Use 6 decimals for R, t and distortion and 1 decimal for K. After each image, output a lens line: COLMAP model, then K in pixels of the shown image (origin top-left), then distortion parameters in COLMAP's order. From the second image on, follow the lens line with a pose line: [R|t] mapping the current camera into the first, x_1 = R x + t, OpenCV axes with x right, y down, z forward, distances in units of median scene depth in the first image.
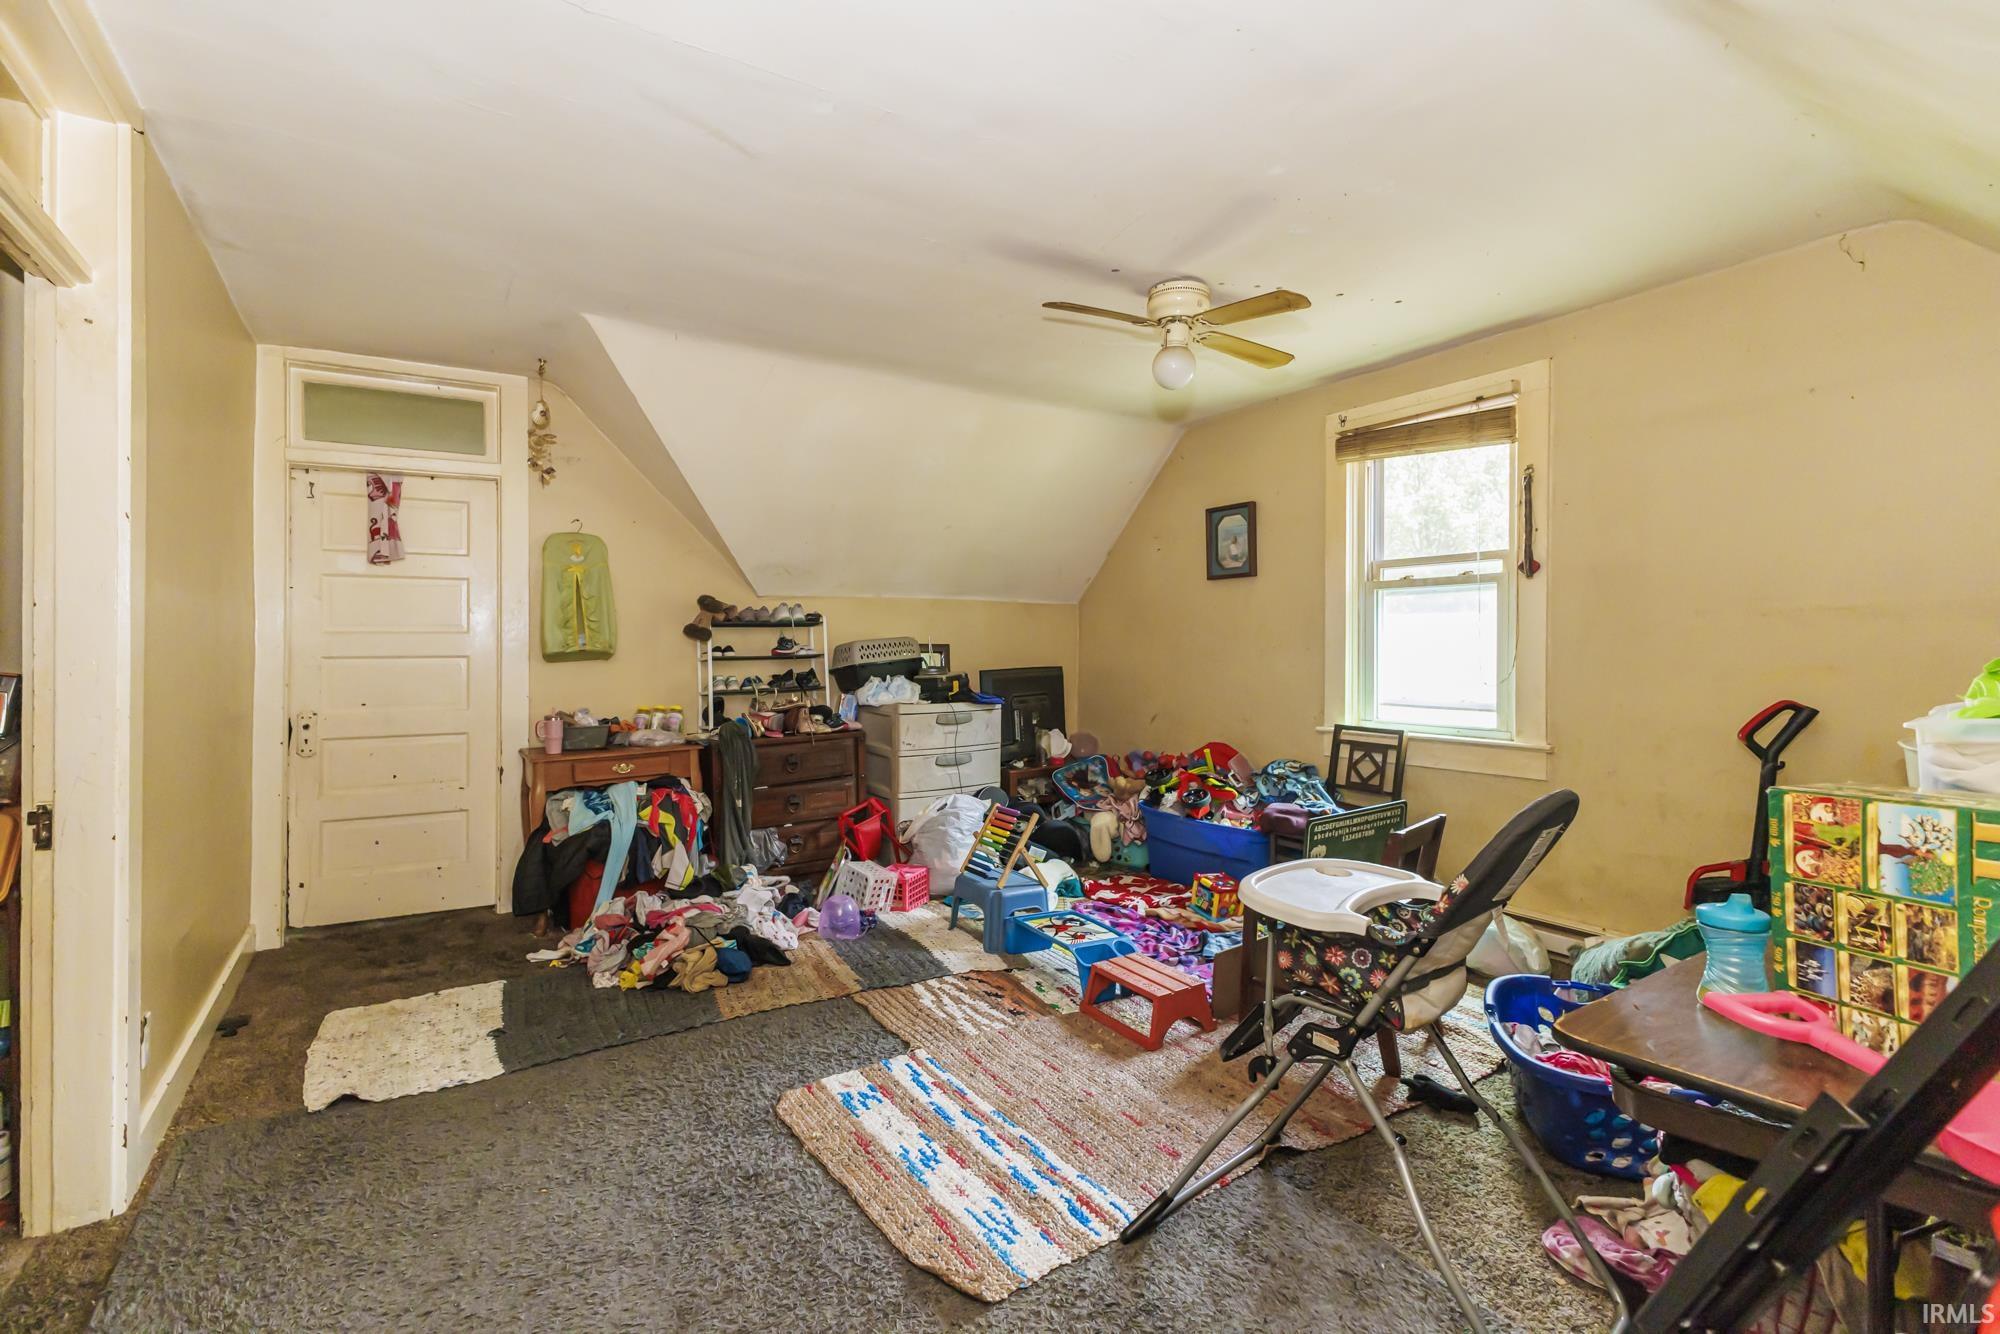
lens RADIAL K [[863.9, 0, 1015.3], [0, 863.9, 661.2], [0, 0, 1]] dist [0.009365, -0.000415]
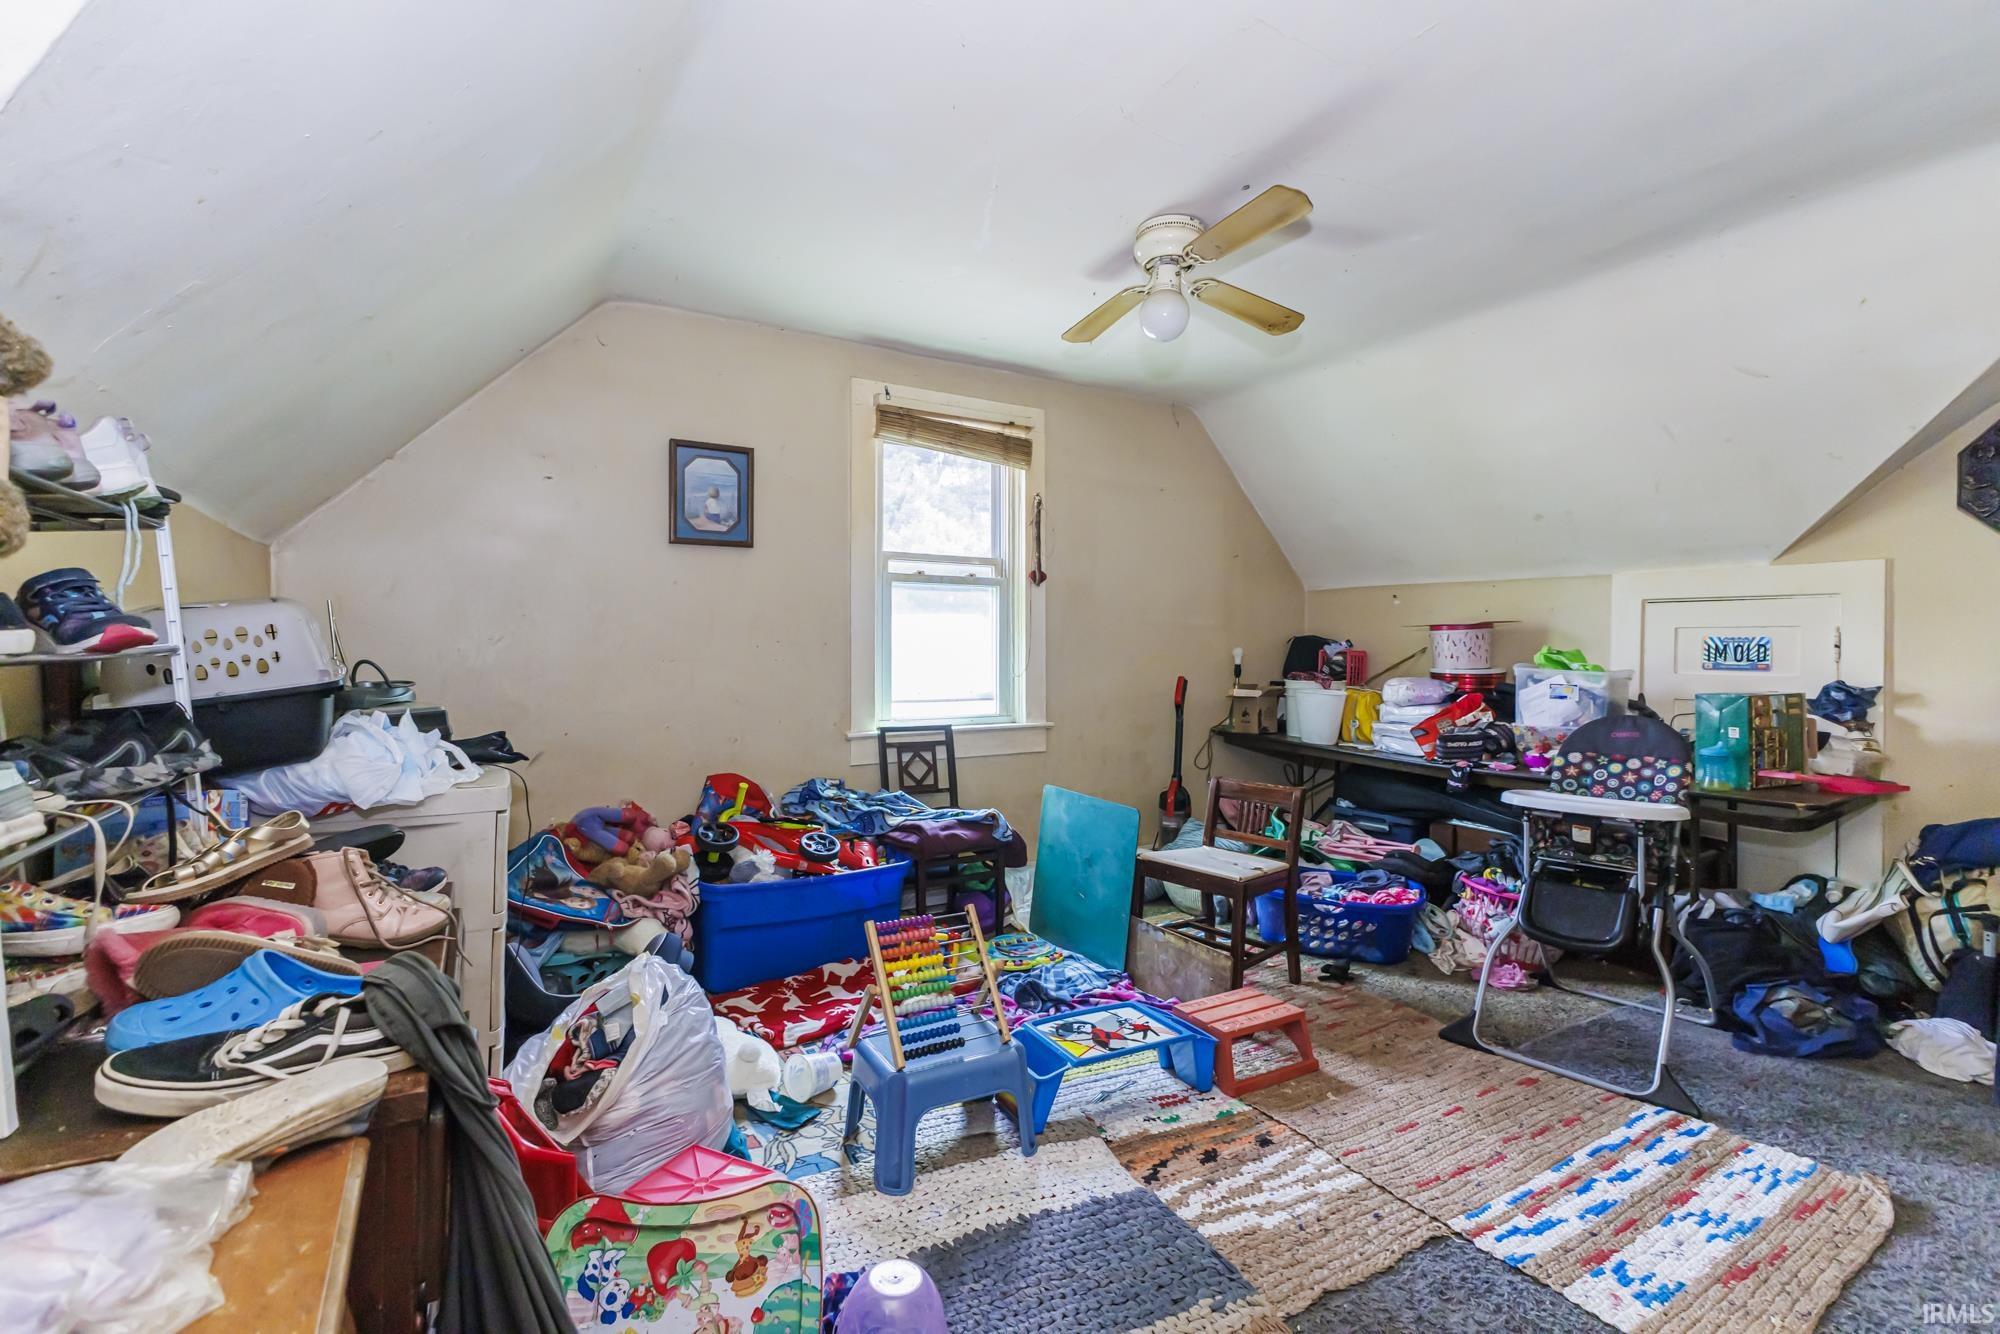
lens RADIAL K [[840.8, 0, 1000.0], [0, 840.8, 667.0], [0, 0, 1]] dist [-0.000118, -0.000008]
pose [[0.098603, -0.016565, 0.994989, -0.564490], [0.013084, 0.999797, 0.015348, -0.002025], [-0.995041, 0.011505, 0.098800, 0.911385]]
